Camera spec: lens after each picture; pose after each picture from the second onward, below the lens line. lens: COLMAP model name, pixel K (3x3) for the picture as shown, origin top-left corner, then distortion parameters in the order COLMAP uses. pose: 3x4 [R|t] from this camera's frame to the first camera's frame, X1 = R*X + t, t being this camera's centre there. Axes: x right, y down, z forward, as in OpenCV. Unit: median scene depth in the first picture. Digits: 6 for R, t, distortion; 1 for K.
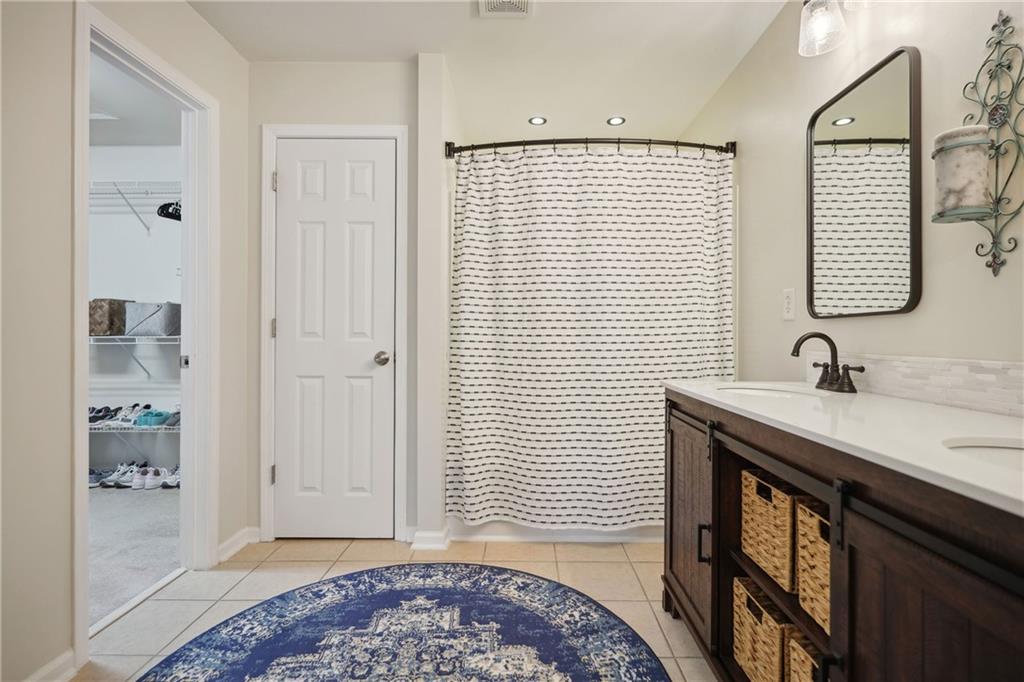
lens RADIAL K [[499.1, 0, 514.5], [0, 499.1, 331.3], [0, 0, 1]] dist [0.002686, 0.000148]
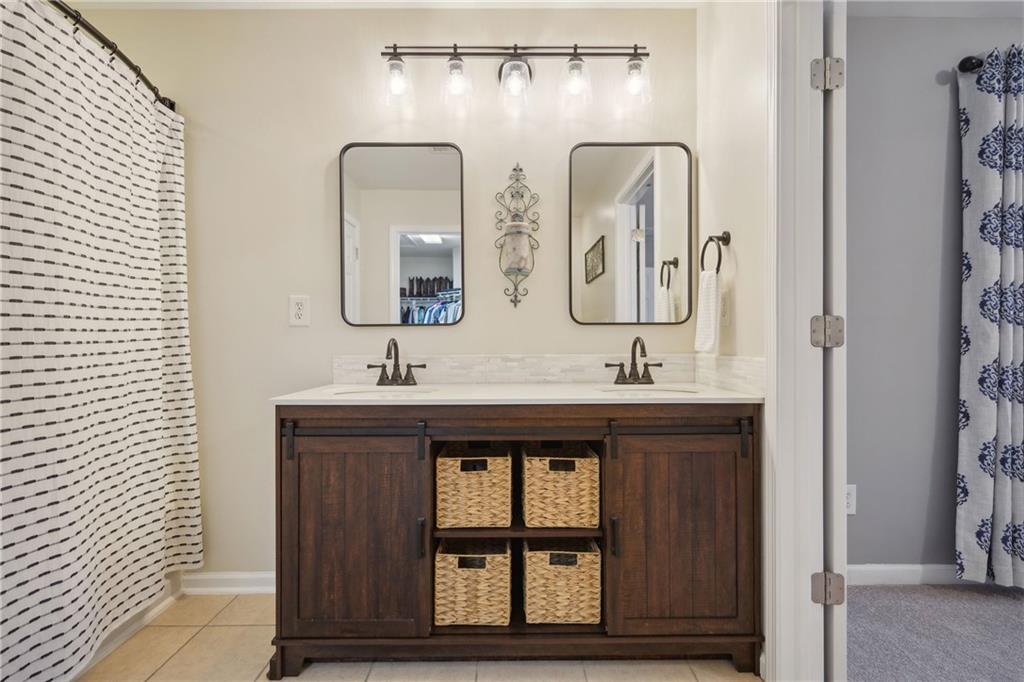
lens RADIAL K [[499.1, 0, 514.5], [0, 499.1, 331.3], [0, 0, 1]] dist [0.002686, 0.000148]
pose [[-0.026195, 0.002756, 0.999653, -0.694765], [-0.005001, 0.999983, -0.002888, -0.015769], [-0.999644, -0.005075, -0.026180, 0.863413]]
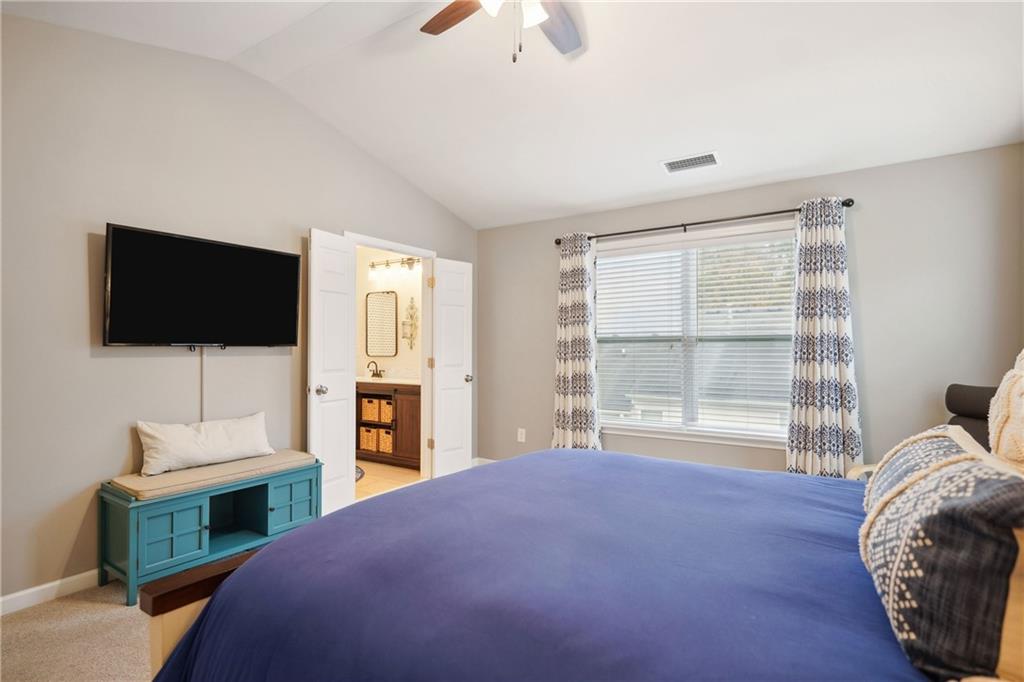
lens RADIAL K [[499.1, 0, 514.5], [0, 499.1, 331.3], [0, 0, 1]] dist [0.002686, 0.000148]
pose [[0.528715, 0.019273, 0.848580, -2.167807], [-0.004121, 0.999789, -0.020139, -0.165475], [-0.848789, 0.007151, 0.528683, -1.996446]]
